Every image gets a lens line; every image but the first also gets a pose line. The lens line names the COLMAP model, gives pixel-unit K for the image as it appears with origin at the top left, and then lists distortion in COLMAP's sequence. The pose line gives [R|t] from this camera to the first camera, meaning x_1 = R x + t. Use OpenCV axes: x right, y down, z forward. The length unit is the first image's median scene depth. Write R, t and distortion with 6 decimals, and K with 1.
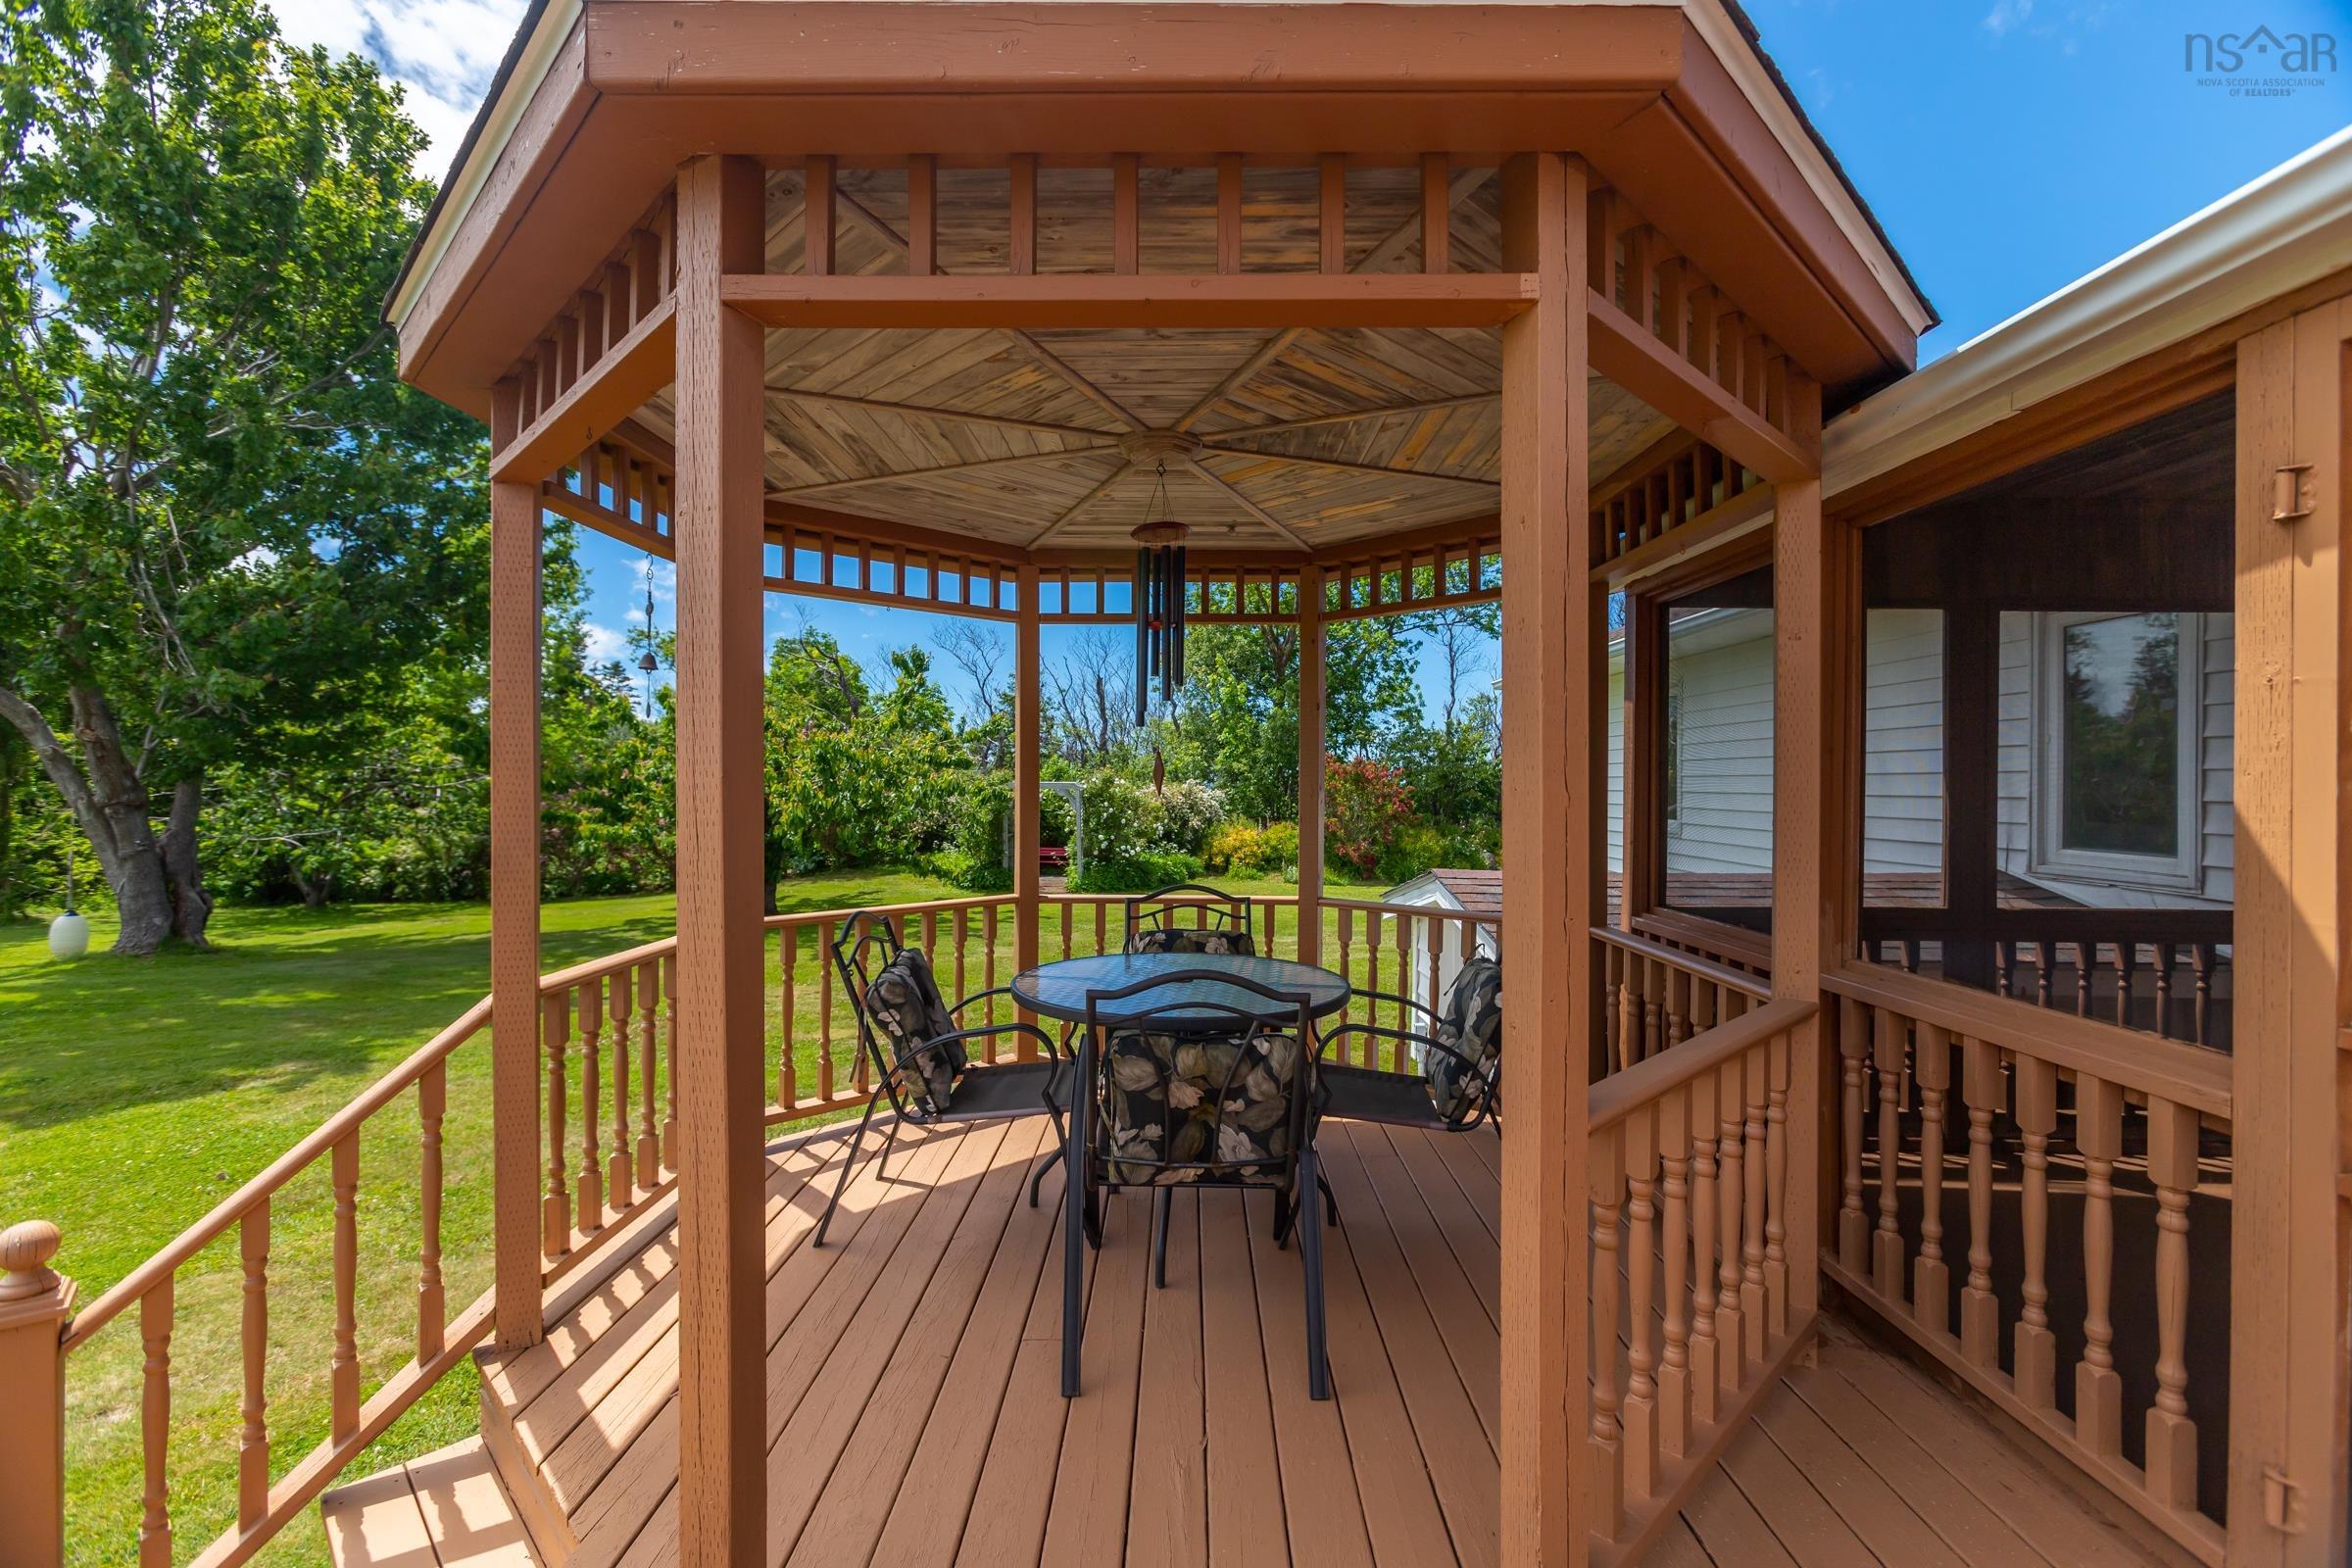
lens RADIAL K [[1022.0, 0, 1160.7], [0, 1022.0, 771.1], [0, 0, 1]] dist [-0.011660, -0.000336]
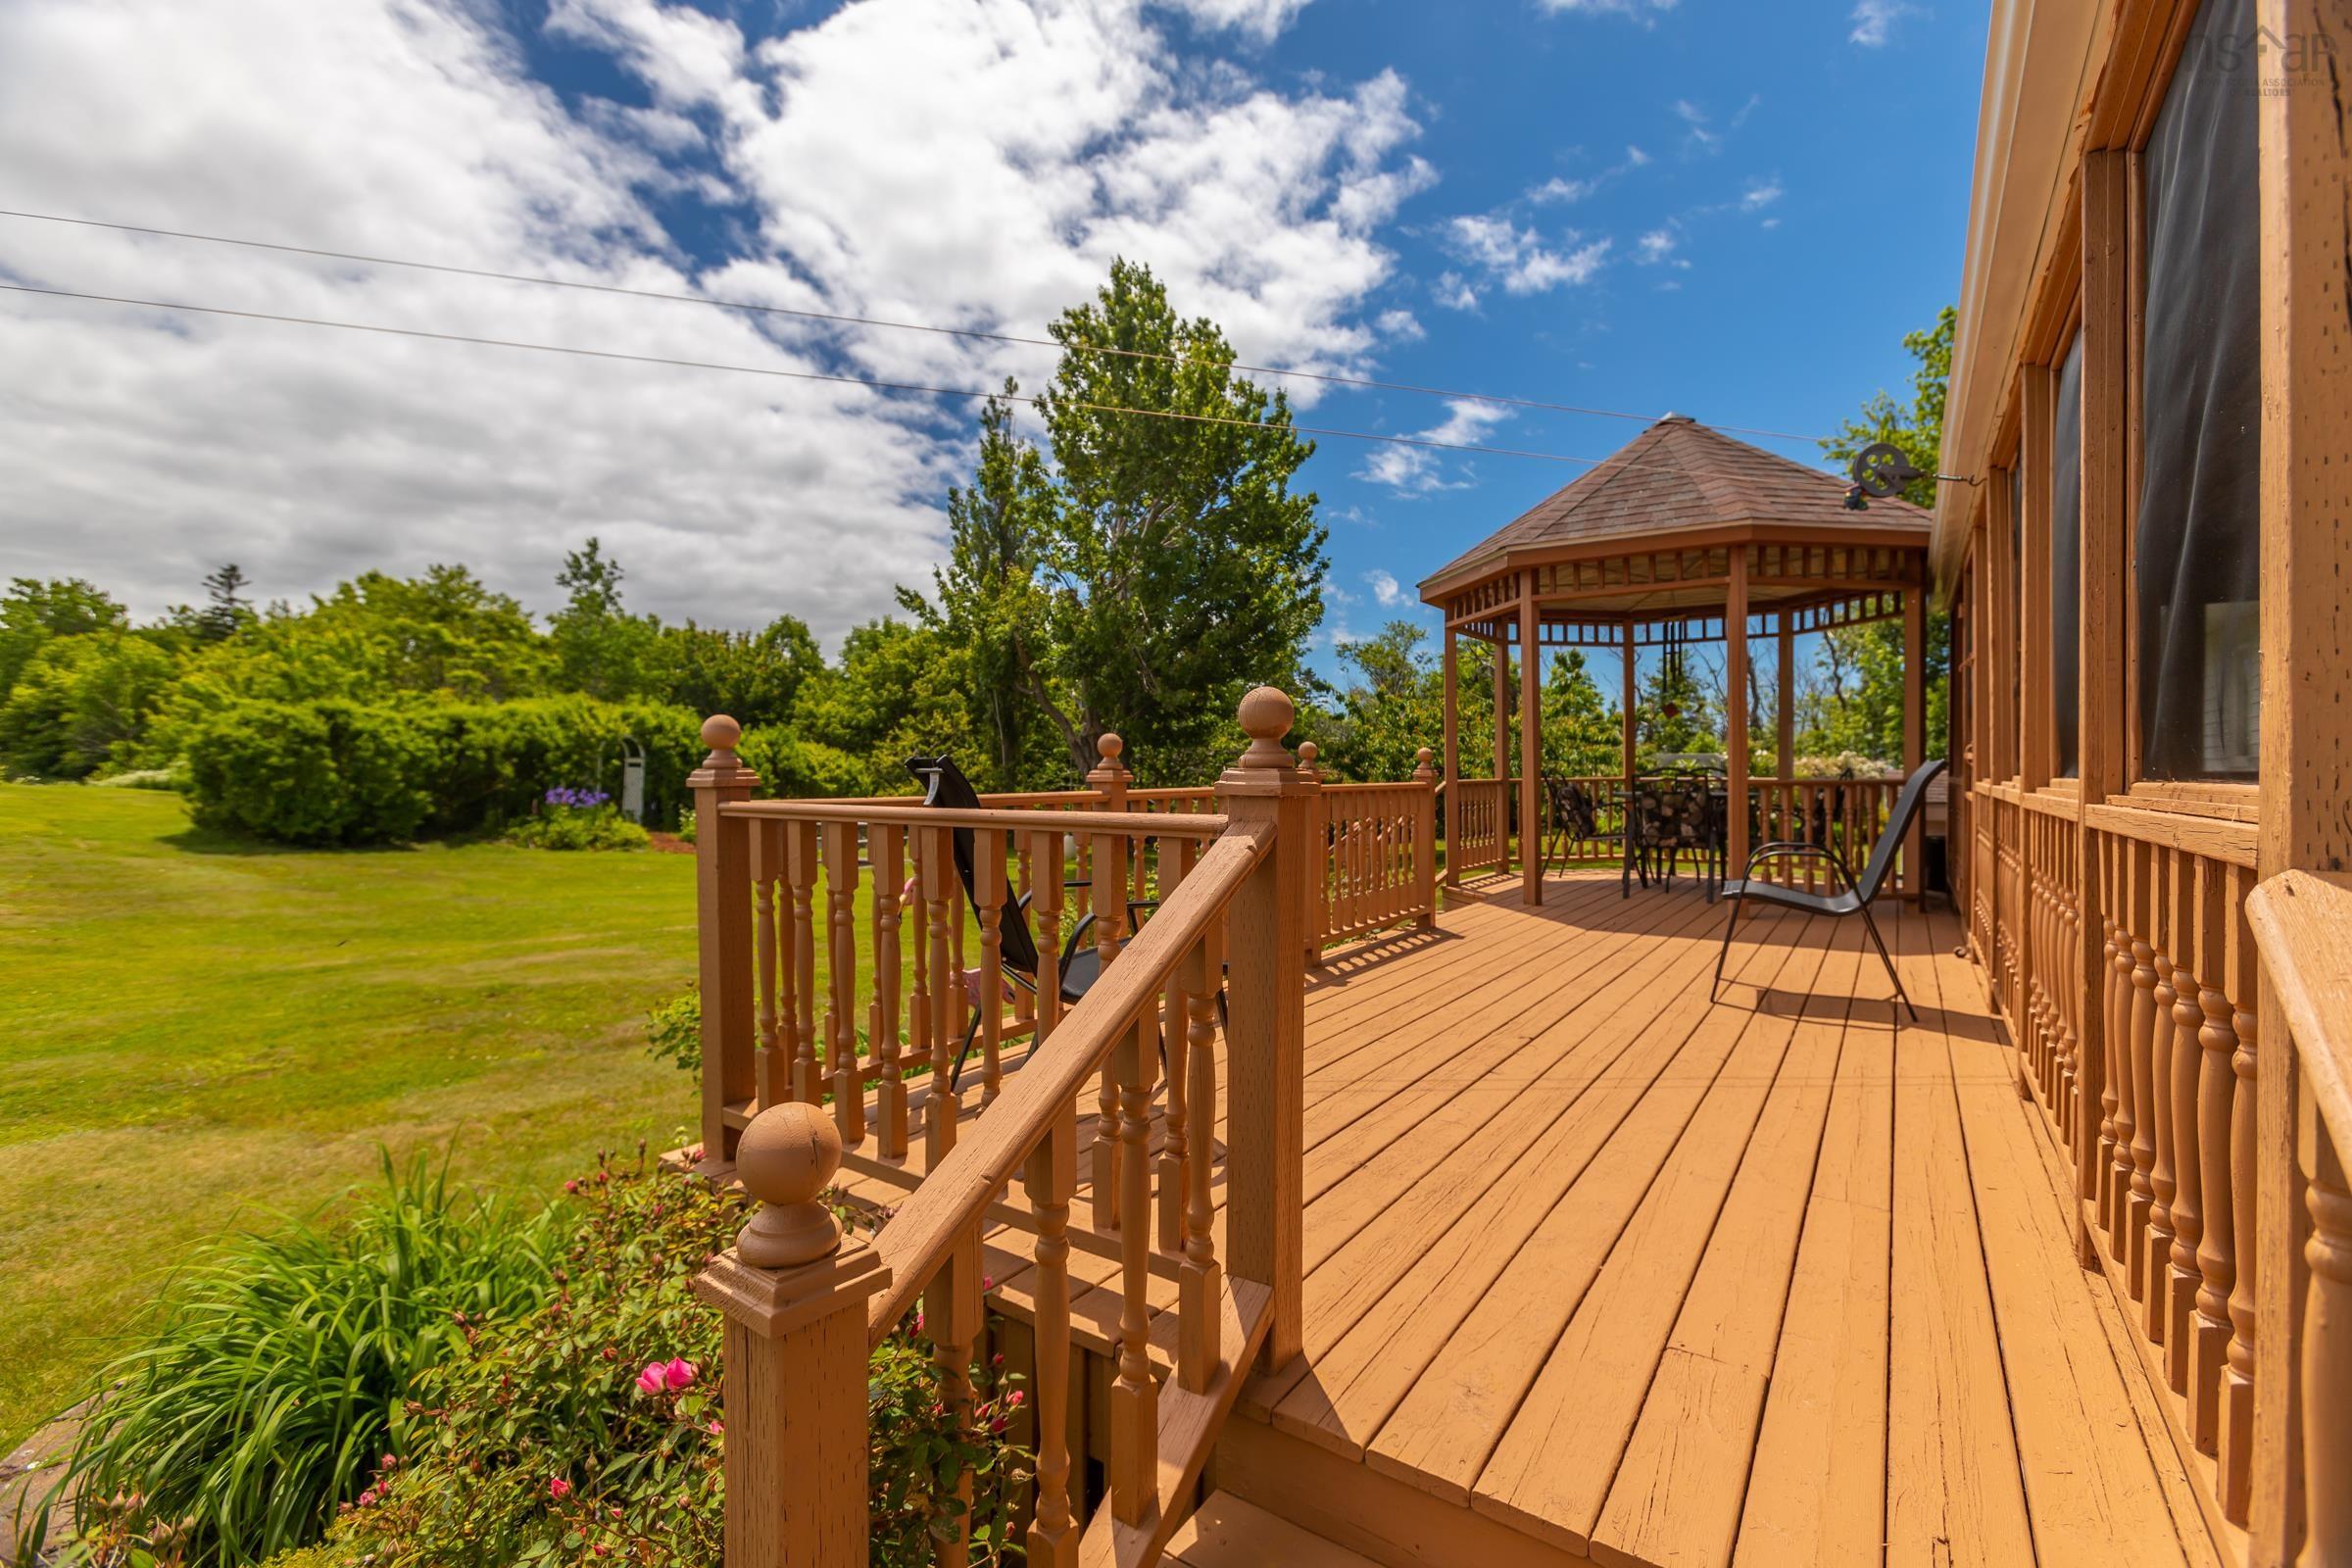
lens RADIAL K [[1022.0, 0, 1175.2], [0, 1022.0, 771.5], [0, 0, 1]] dist [-0.011660, -0.000336]
pose [[0.824165, -0.006481, -0.566313, 0.285105], [0.011820, 0.999914, 0.005759, 0.086141], [0.566227, -0.011440, 0.824170, -1.245022]]
